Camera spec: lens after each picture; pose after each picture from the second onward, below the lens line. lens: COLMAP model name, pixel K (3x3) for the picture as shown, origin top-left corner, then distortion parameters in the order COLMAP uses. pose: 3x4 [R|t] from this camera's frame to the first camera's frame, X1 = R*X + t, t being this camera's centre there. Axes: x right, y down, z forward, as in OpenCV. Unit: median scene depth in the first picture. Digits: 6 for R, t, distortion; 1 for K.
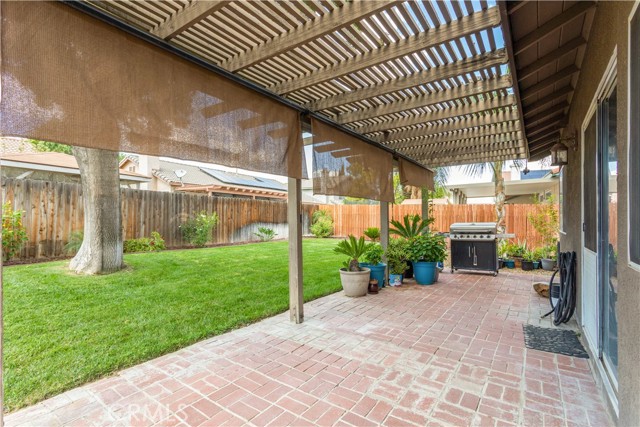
lens RADIAL K [[307.5, 0, 320.0], [0, 307.5, 213.5], [0, 0, 1]] dist [-0.000866, -0.000130]
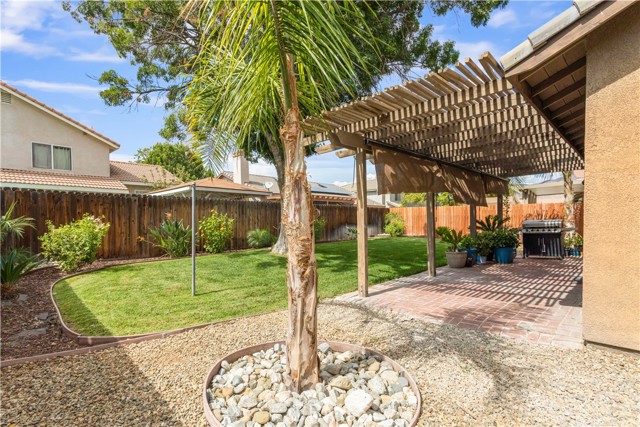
lens RADIAL K [[301.2, 0, 316.2], [0, 301.2, 220.2], [0, 0, 1]] dist [-0.000732, -0.000368]
pose [[0.981522, -0.024809, -0.189735, -0.188872], [0.027670, 0.999540, 0.012445, -0.011111], [0.189339, -0.017465, 0.981756, -0.413075]]
